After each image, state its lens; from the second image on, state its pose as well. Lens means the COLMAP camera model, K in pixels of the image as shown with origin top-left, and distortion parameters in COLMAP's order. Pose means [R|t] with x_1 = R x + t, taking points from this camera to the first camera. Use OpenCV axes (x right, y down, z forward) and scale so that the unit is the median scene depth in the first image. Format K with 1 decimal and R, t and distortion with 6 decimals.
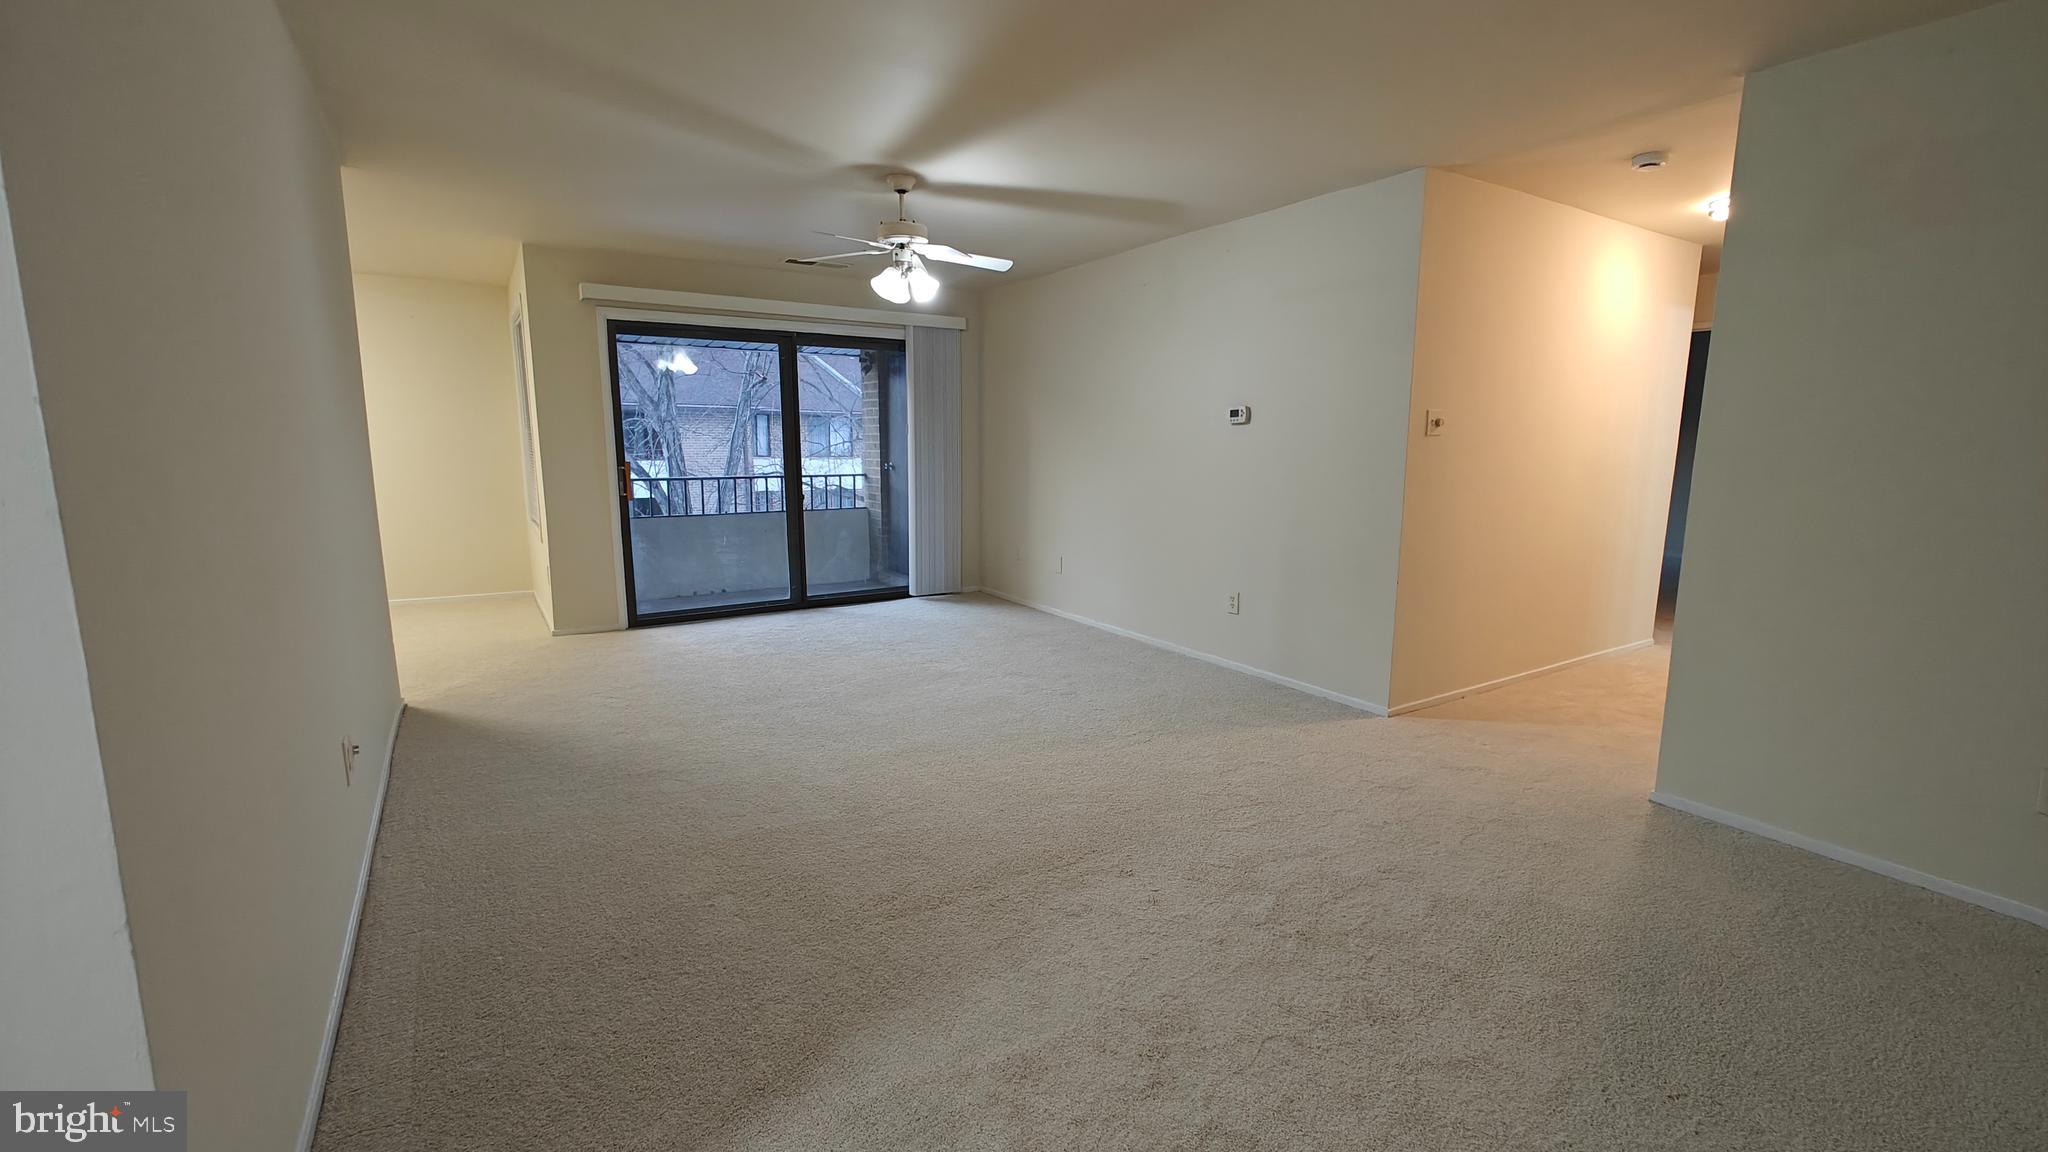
lens RADIAL K [[862.2, 0, 1032.7], [0, 862.2, 593.4], [0, 0, 1]] dist [-0.002191, 0.000905]
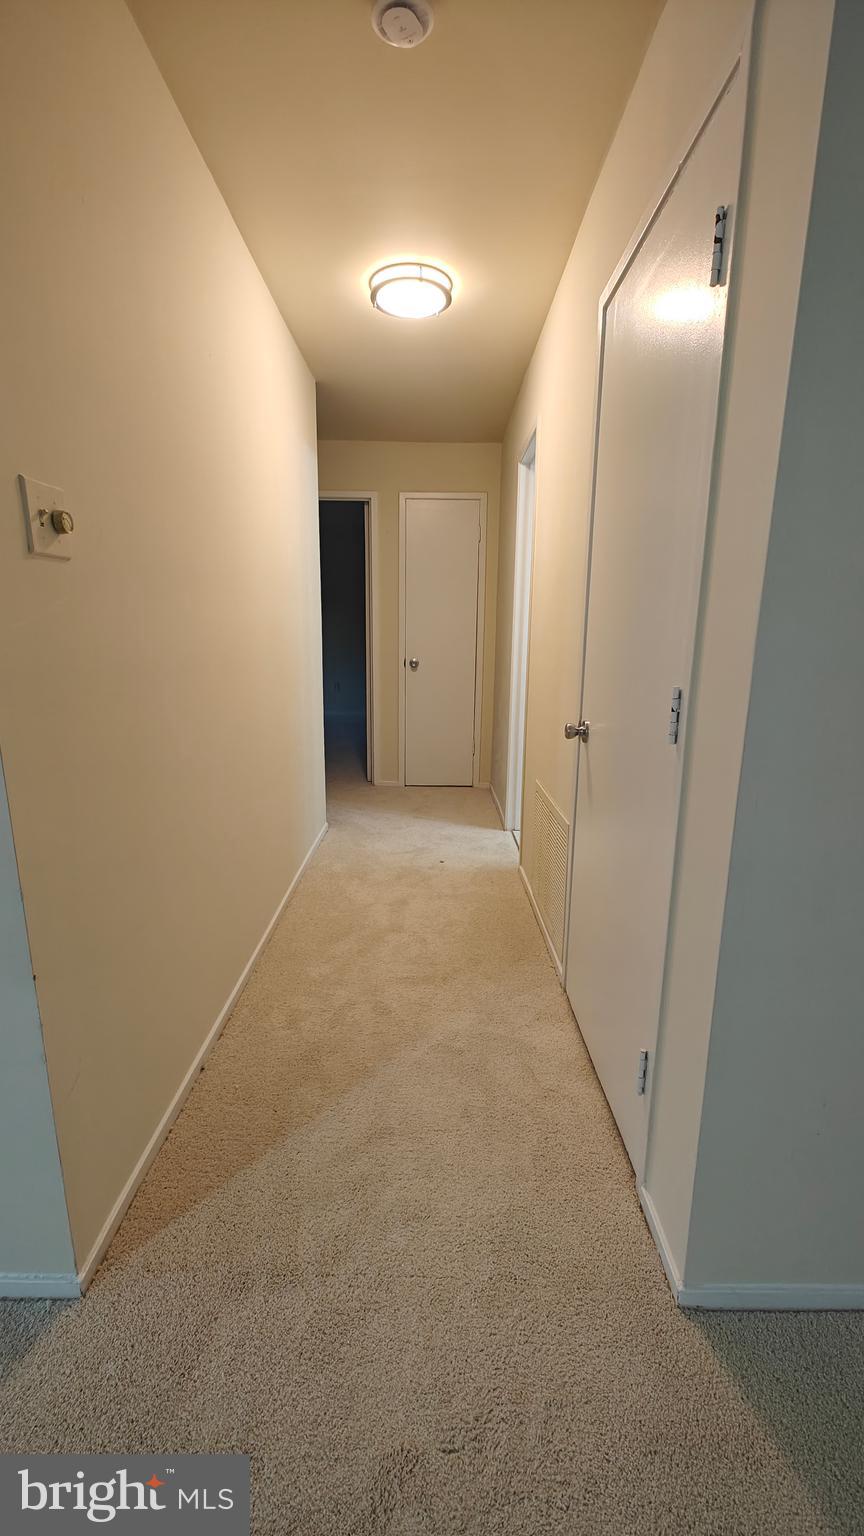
lens RADIAL K [[646.7, 0, 430.7], [0, 646.7, 773.1], [0, 0, 1]] dist [-0.002191, 0.000905]
pose [[0.550362, -0.184182, 0.814358, 0.311193], [0.138264, 0.982003, 0.128656, -0.104837], [-0.823398, 0.041789, 0.565924, 0.712969]]
